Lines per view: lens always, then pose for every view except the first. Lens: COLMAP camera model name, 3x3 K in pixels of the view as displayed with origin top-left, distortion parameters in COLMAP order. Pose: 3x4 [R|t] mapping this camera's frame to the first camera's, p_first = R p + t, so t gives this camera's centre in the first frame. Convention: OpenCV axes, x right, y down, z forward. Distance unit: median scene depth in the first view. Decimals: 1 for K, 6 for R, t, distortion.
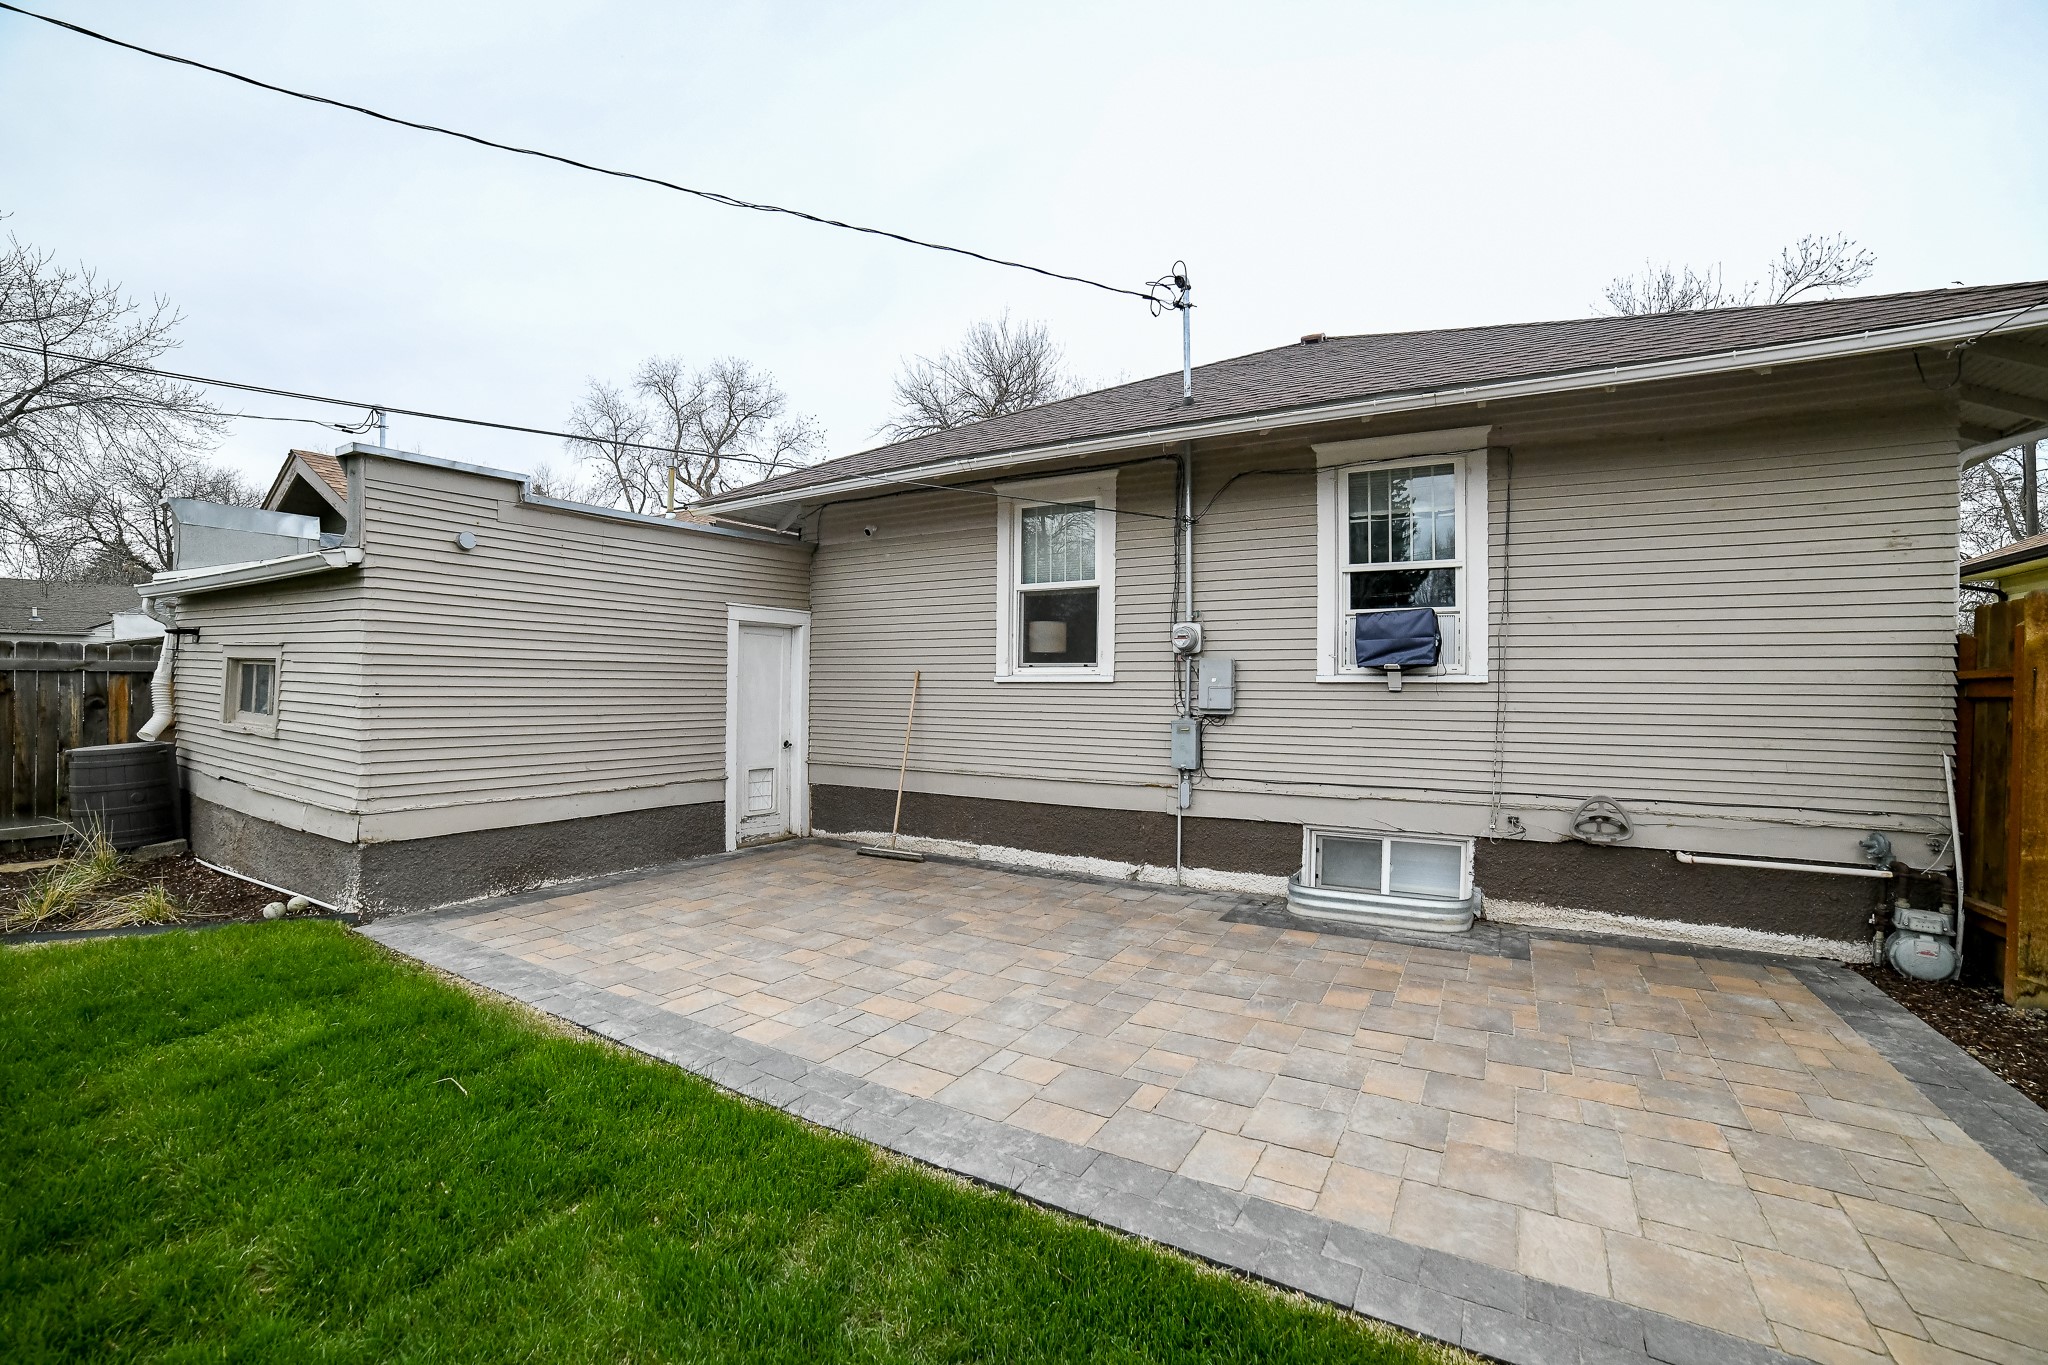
lens RADIAL K [[884.7, 0, 1030.3], [0, 884.7, 688.1], [0, 0, 1]] dist [-0.109965, 0.042100]
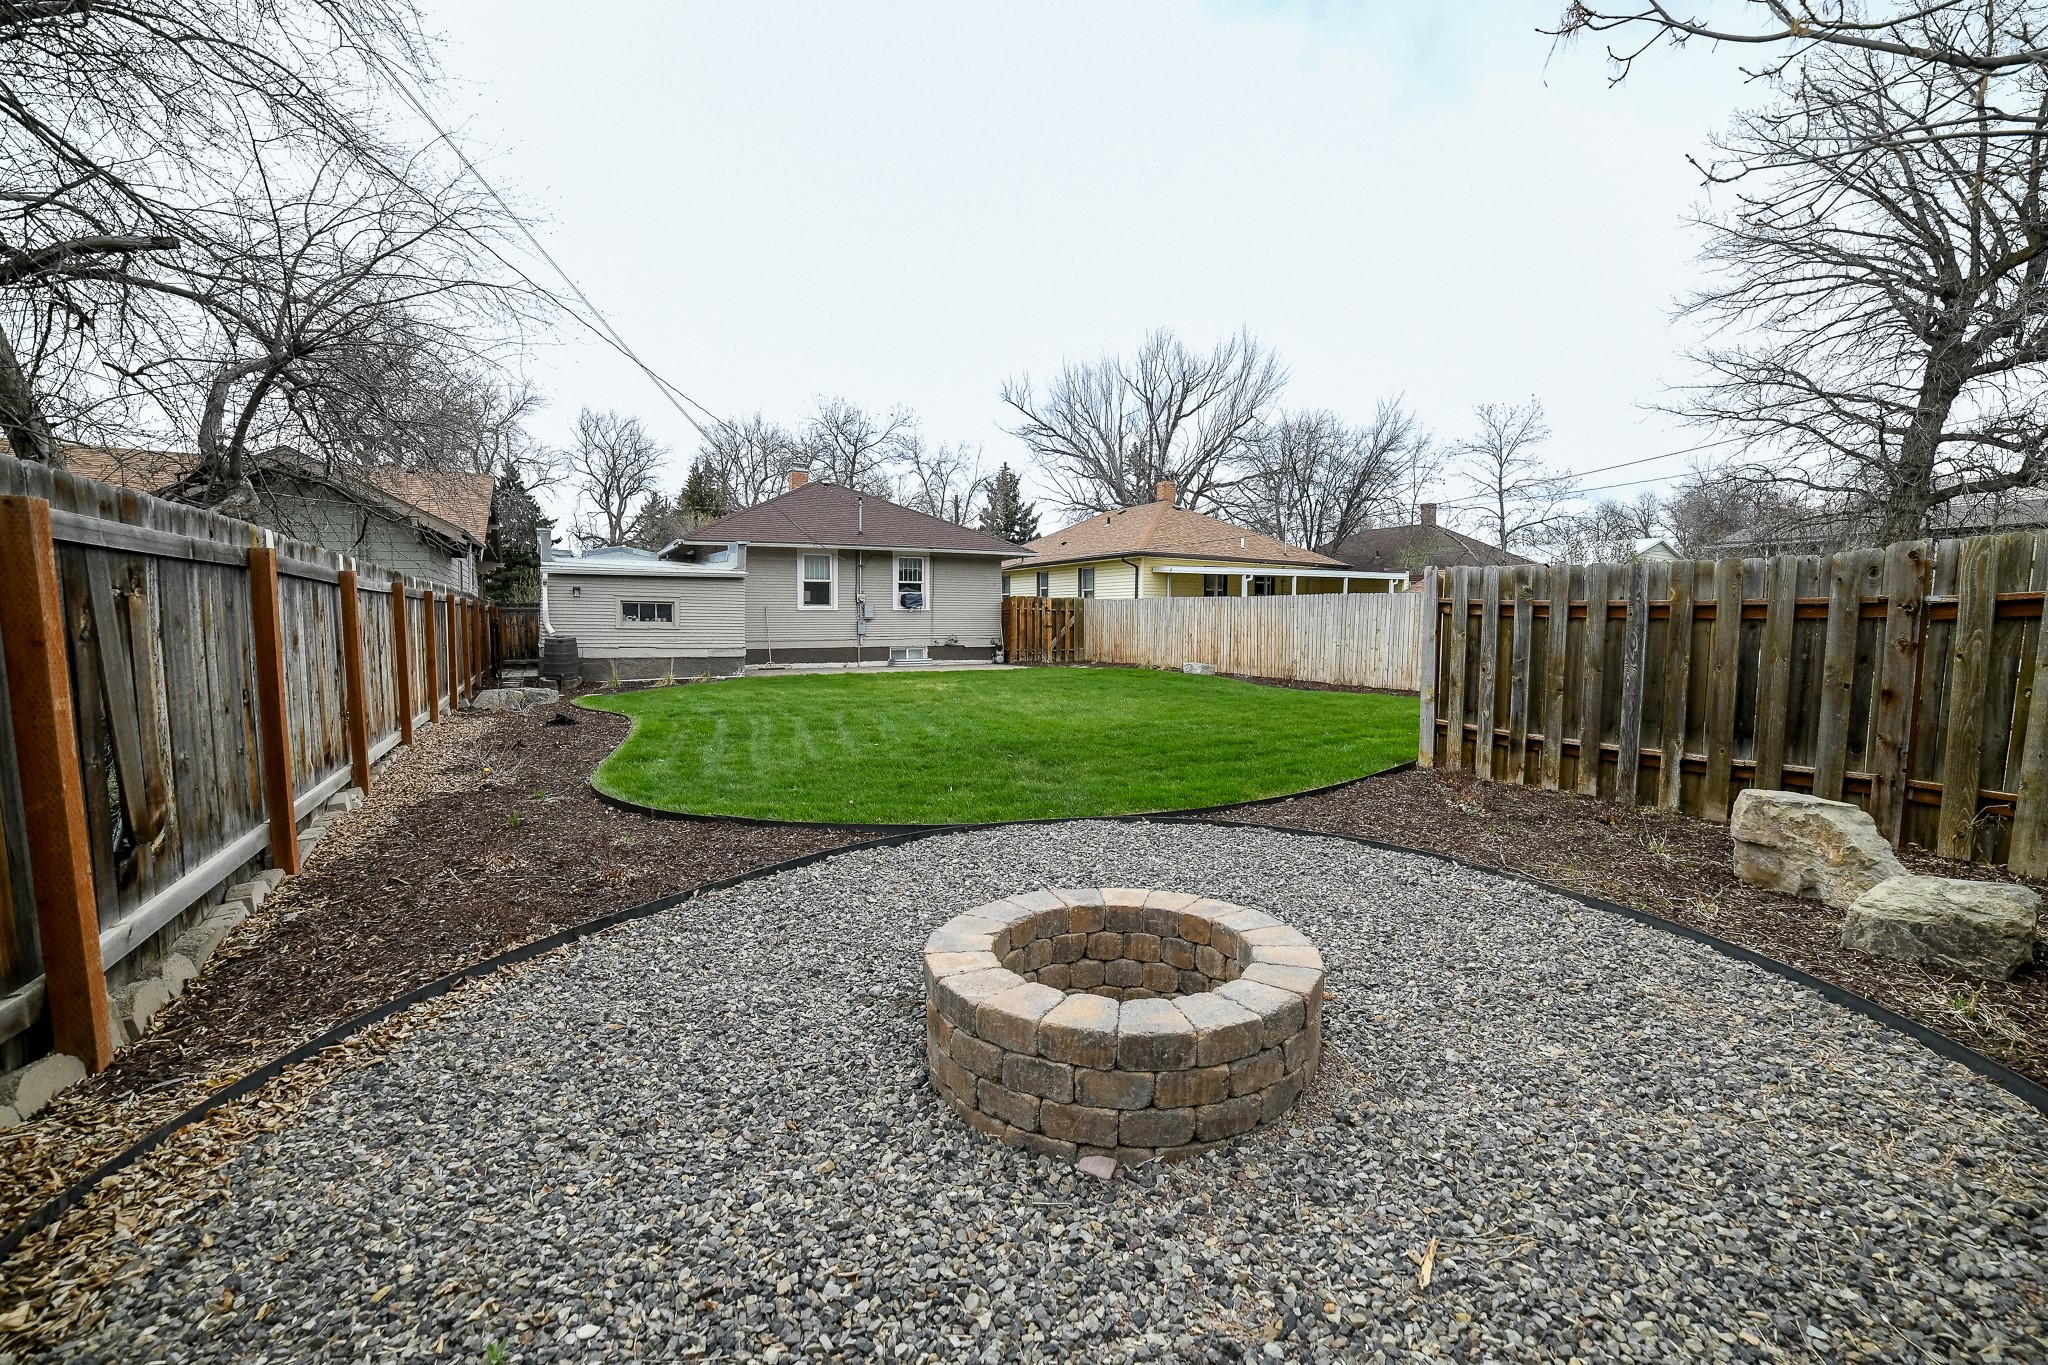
lens RADIAL K [[884.7, 0, 1030.3], [0, 884.7, 688.1], [0, 0, 1]] dist [-0.109965, 0.042100]
pose [[0.501199, -0.076402, 0.861953, -2.669983], [-0.004023, 0.995878, 0.090612, -0.020429], [-0.865323, -0.048882, 0.498826, -1.465373]]
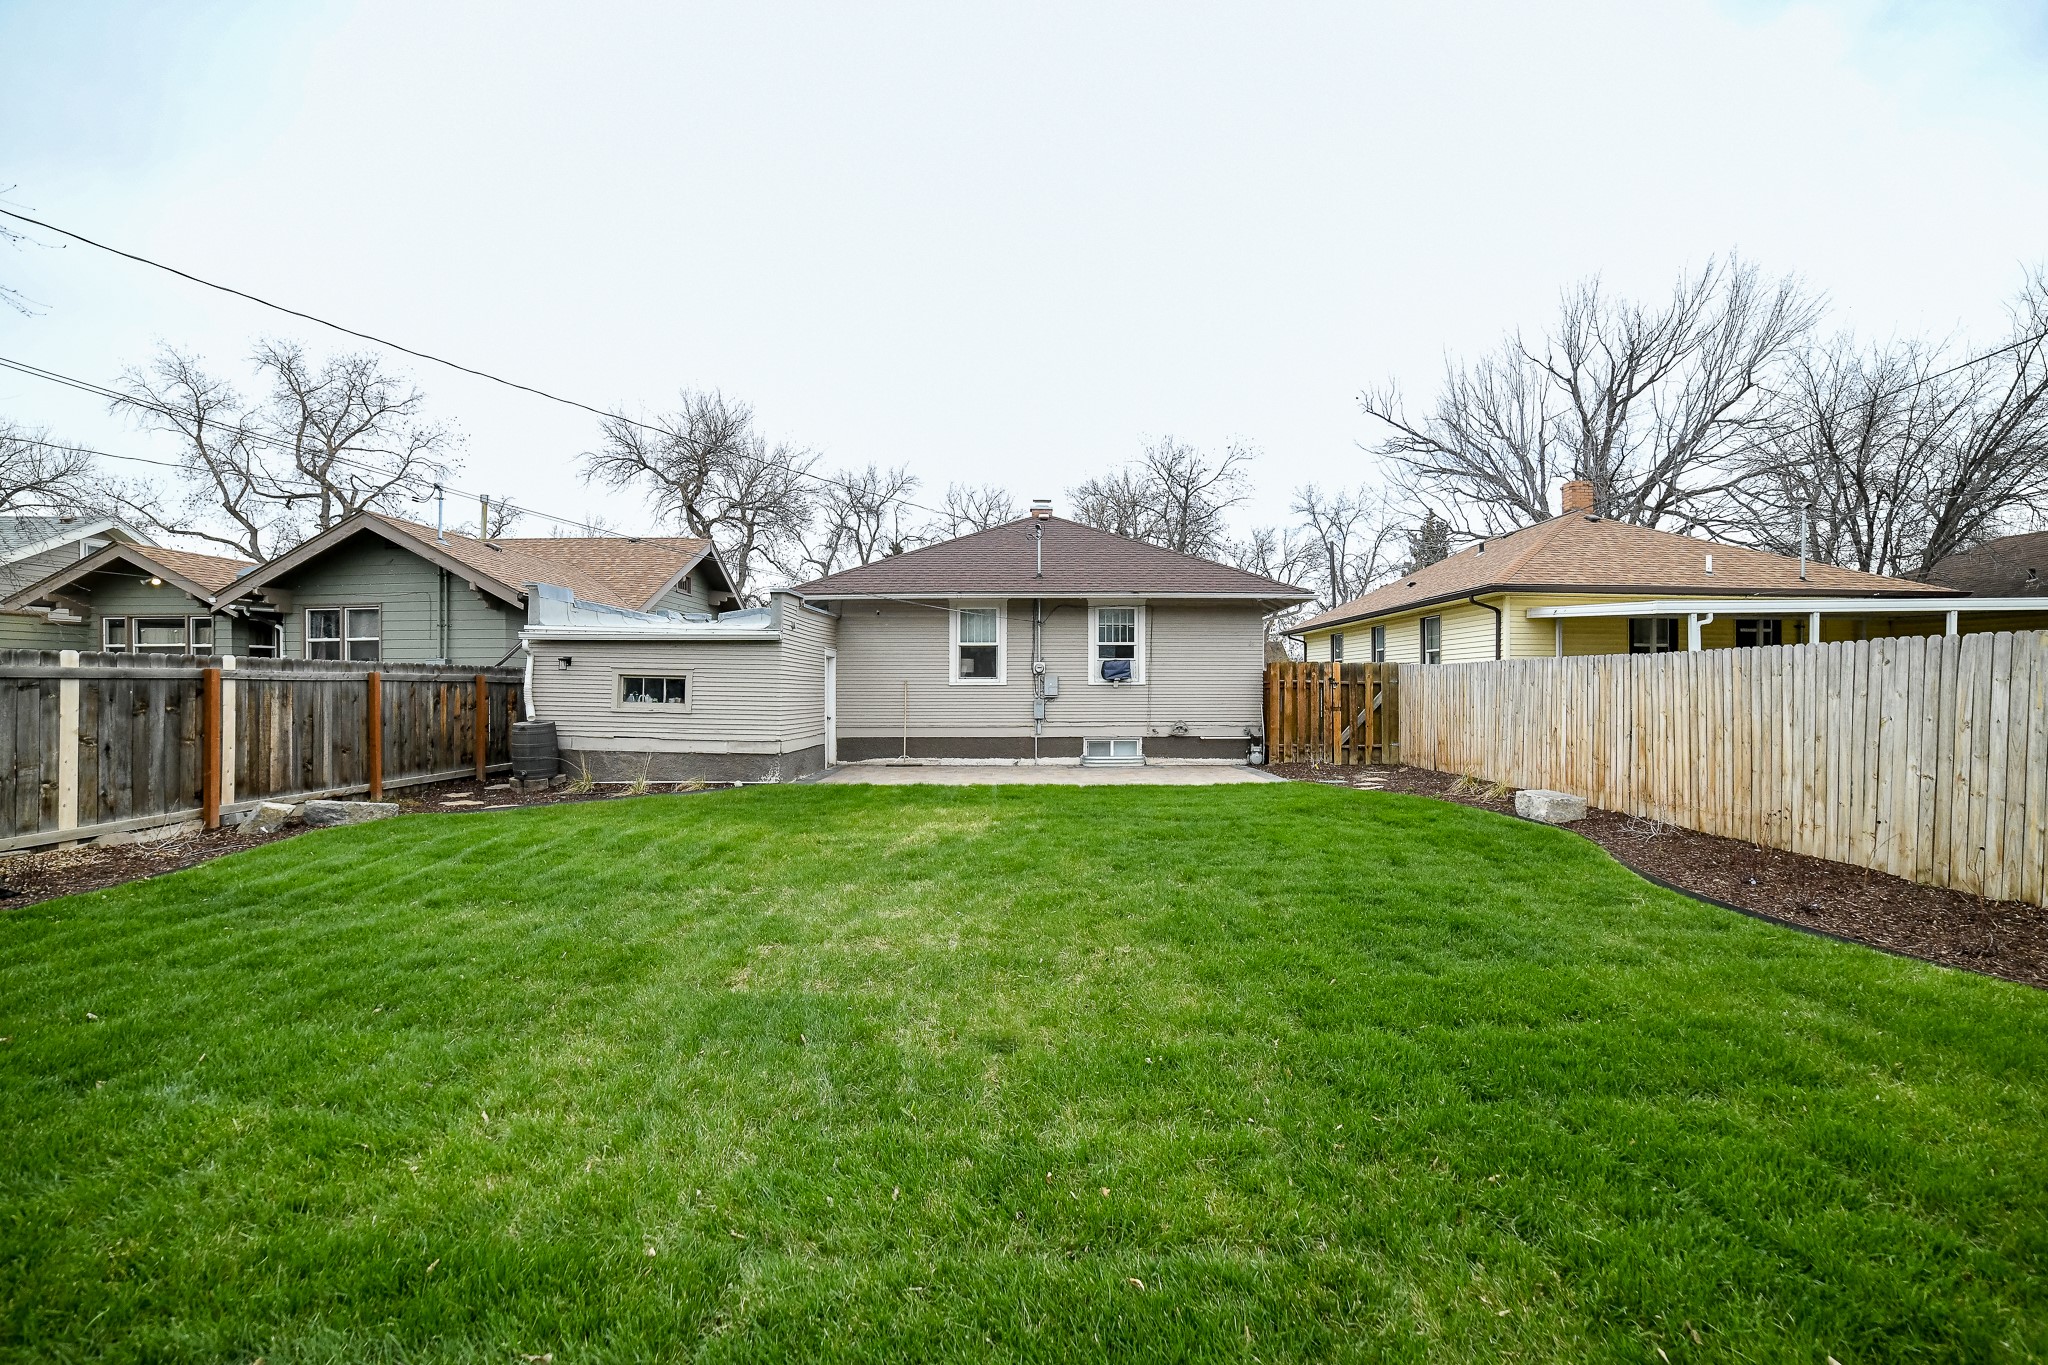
lens RADIAL K [[884.7, 0, 1030.3], [0, 884.7, 688.1], [0, 0, 1]] dist [-0.109965, 0.042100]
pose [[0.854040, -0.010733, 0.520097, -1.194808], [0.006379, 0.999928, 0.010160, -0.024973], [-0.520169, -0.005360, 0.854047, -1.199653]]
